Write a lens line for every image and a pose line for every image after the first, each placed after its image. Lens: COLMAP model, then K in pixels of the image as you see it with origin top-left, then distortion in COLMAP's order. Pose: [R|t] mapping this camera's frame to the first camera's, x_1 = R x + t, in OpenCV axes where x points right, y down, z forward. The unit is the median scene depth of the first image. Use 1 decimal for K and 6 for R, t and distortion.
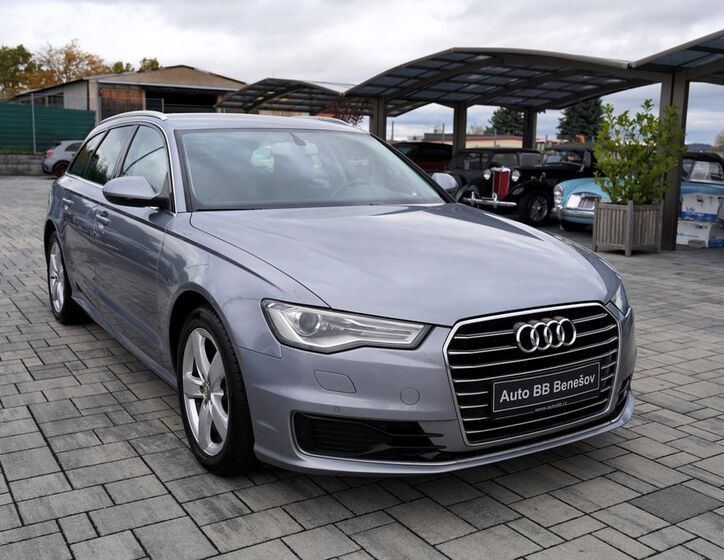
lens RADIAL K [[771.3, 0, 362.0], [0, 771.3, 280.0], [0, 0, 1]] dist [-0.061803, 0.213992]
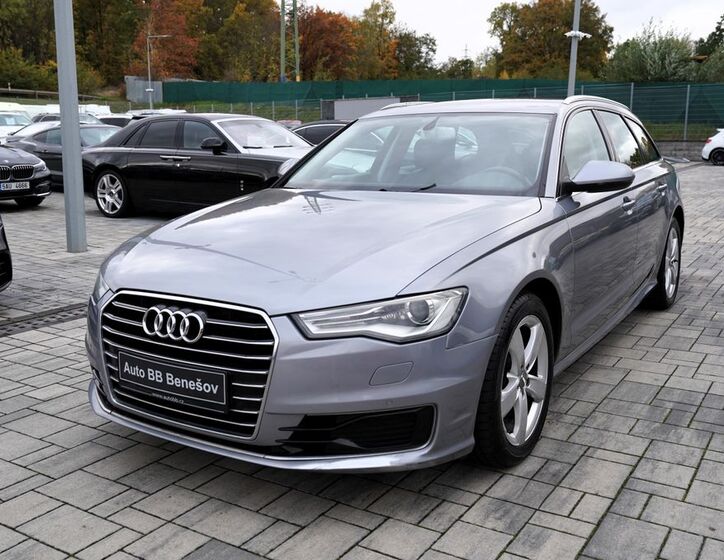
lens RADIAL K [[737.2, 0, 364.8], [0, 737.2, 297.4], [0, 0, 1]] dist [-0.017079, 0.028845]
pose [[0.437949, 0.172474, -0.882300, 1.148288], [-0.134276, 0.982965, 0.125501, -0.108598], [0.888916, 0.063509, 0.453647, 0.792393]]
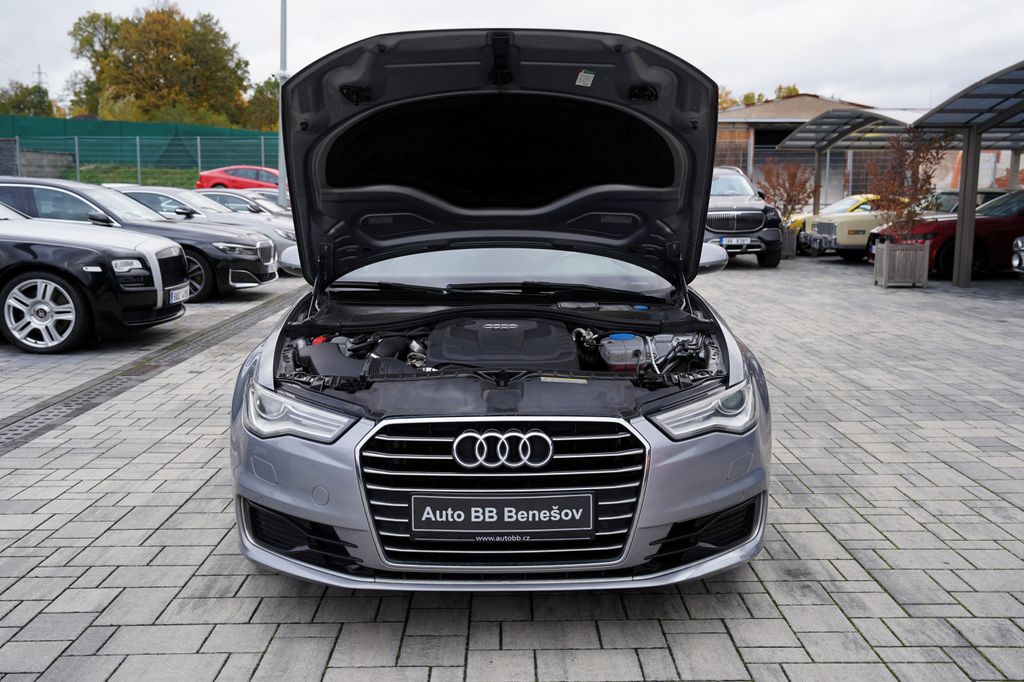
lens RADIAL K [[972.1, 0, 516.3], [0, 972.1, 364.3], [0, 0, 1]] dist [-0.008985, 0.107629]
pose [[0.857280, 0.072139, -0.509771, 0.765631], [-0.073016, 0.997162, 0.018321, -0.037147], [0.509646, 0.021515, 0.860115, 0.125020]]
